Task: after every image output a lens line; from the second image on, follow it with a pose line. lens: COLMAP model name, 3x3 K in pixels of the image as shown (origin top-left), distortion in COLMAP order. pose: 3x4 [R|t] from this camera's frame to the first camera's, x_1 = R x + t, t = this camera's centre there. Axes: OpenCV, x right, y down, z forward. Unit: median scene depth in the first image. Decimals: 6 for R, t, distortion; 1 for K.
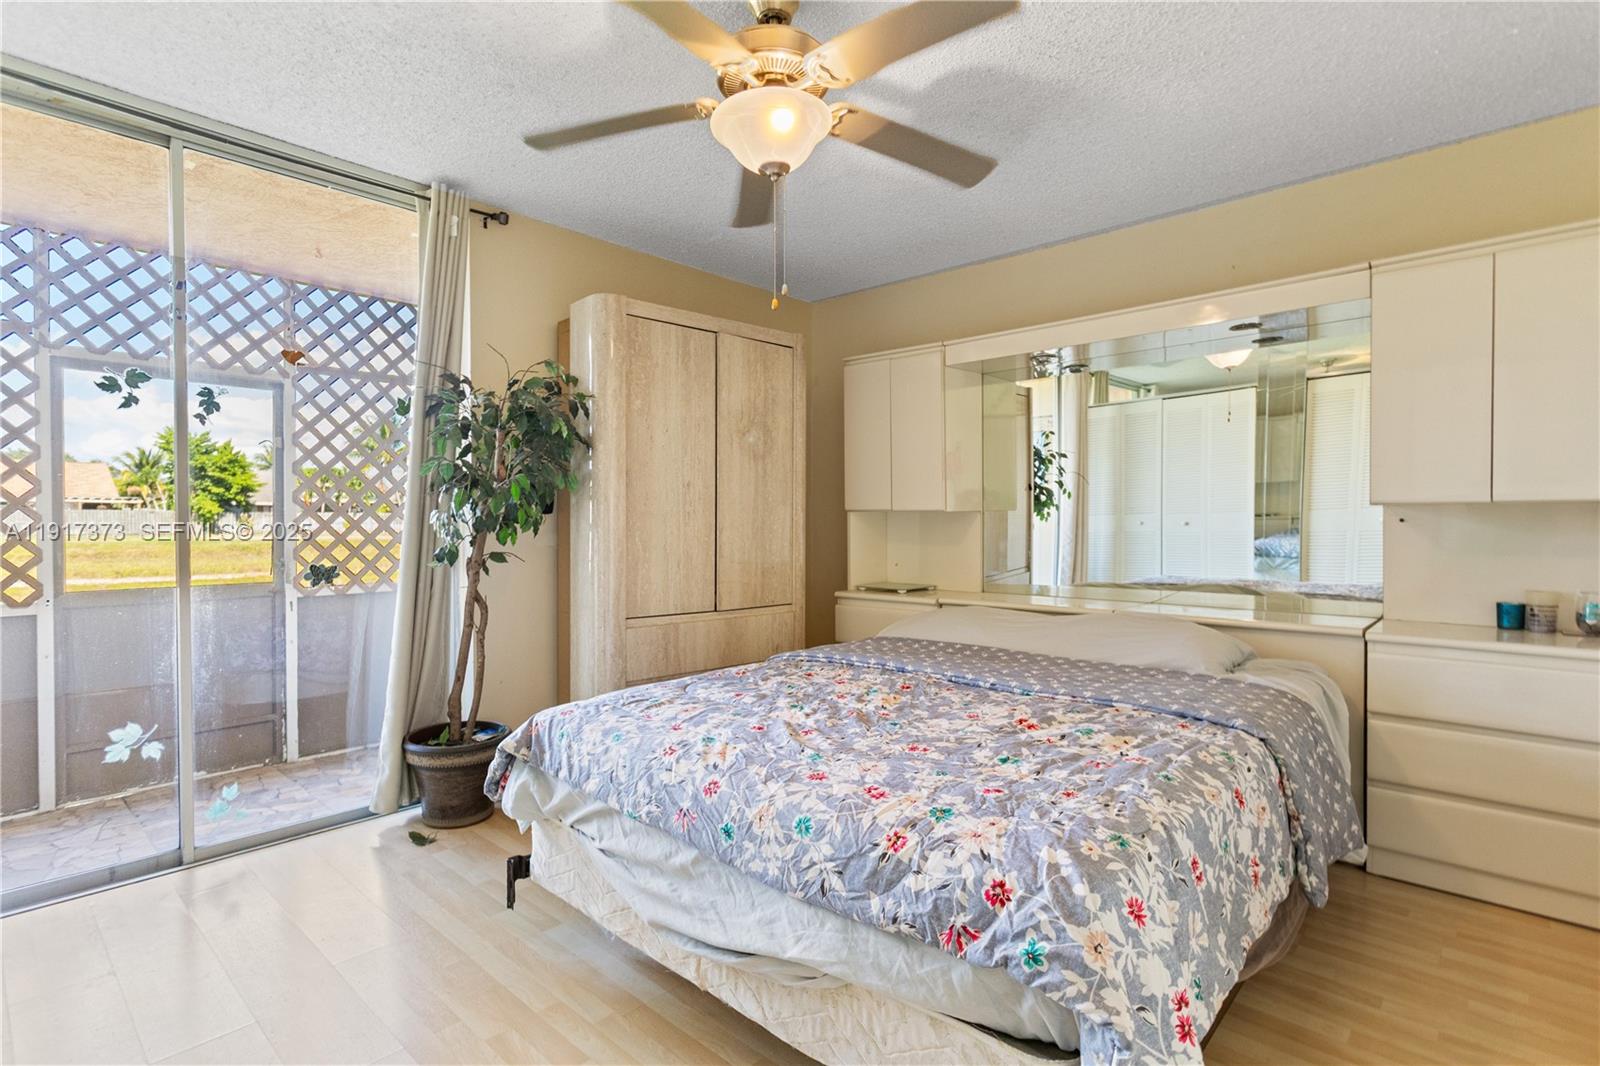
lens RADIAL K [[783.3, 0, 797.8], [0, 783.3, 552.6], [0, 0, 1]] dist [0.001243, 0.000157]
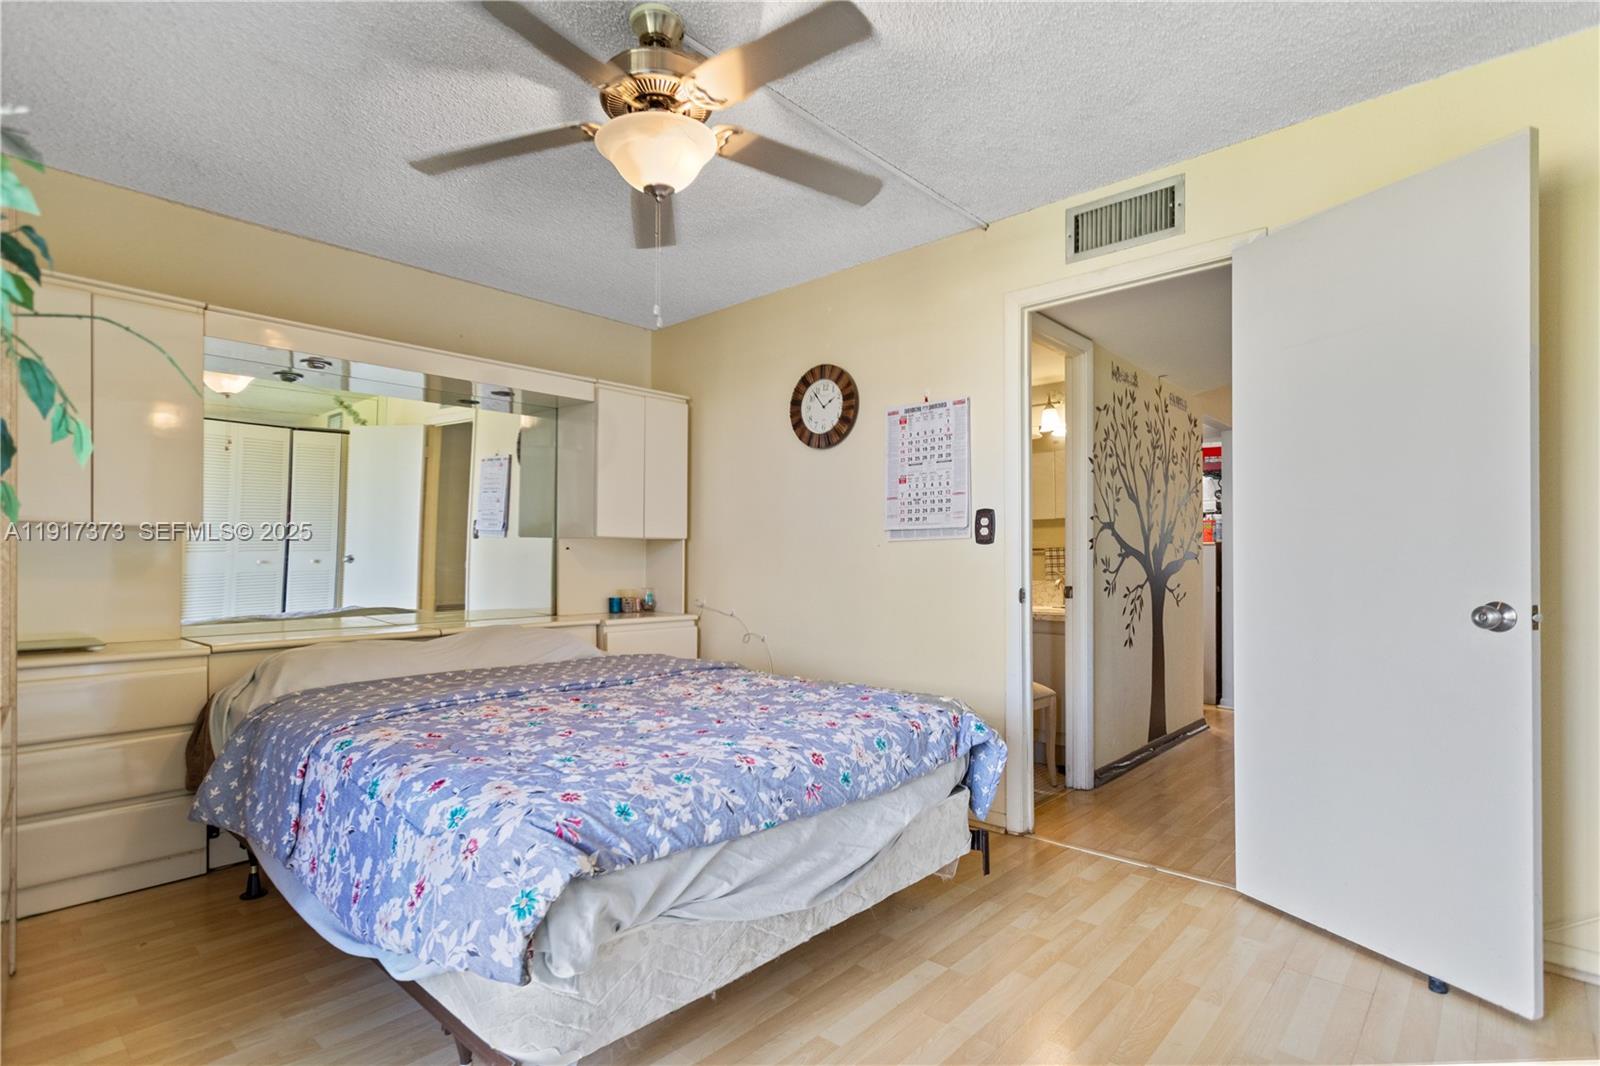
lens RADIAL K [[783.3, 0, 797.8], [0, 783.3, 552.6], [0, 0, 1]] dist [0.001243, 0.000157]
pose [[-0.010832, 0.009619, 0.999895, -1.241798], [0.033252, 0.999404, -0.009254, -0.005692], [-0.999388, 0.033148, -0.011145, 0.973190]]
